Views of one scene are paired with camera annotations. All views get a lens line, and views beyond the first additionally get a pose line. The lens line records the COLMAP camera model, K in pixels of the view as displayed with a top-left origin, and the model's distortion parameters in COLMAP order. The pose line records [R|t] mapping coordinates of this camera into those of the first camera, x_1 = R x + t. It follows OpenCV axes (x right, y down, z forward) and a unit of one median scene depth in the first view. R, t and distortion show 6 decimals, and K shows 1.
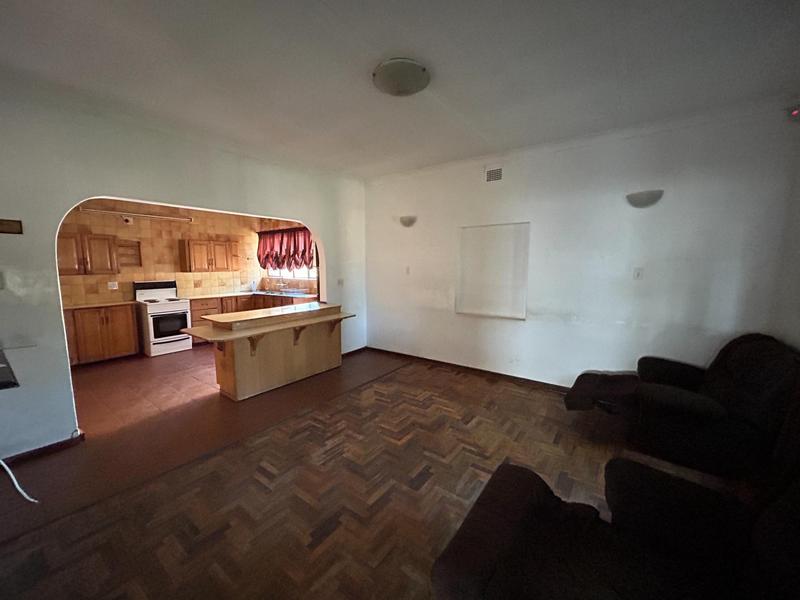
lens RADIAL K [[319.4, 0, 400.0], [0, 319.4, 300.0], [0, 0, 1]] dist [-0.000660, -0.000059]
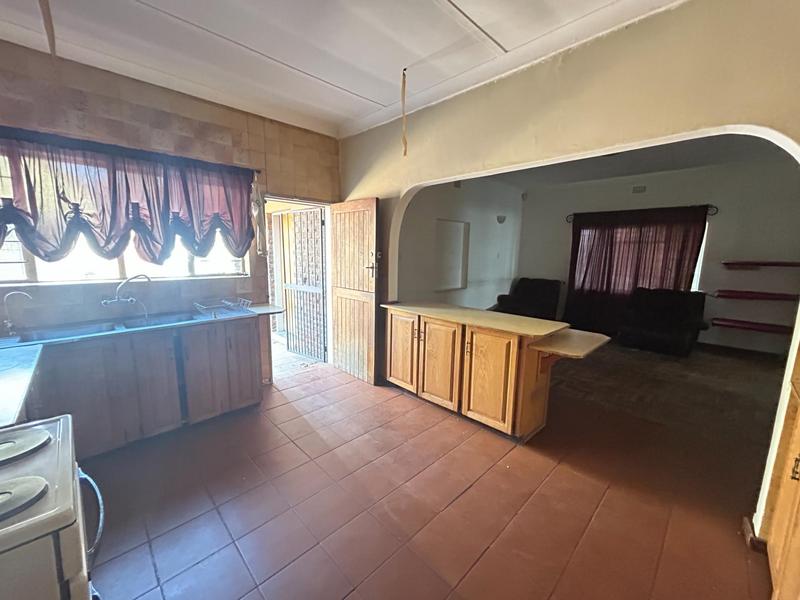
lens RADIAL K [[319.4, 0, 400.0], [0, 319.4, 300.0], [0, 0, 1]] dist [-0.000660, -0.000059]
pose [[0.163268, -0.145470, 0.975798, -0.888183], [0.099320, 0.986469, 0.130443, -0.083704], [-0.981570, 0.075619, 0.175507, 0.821439]]
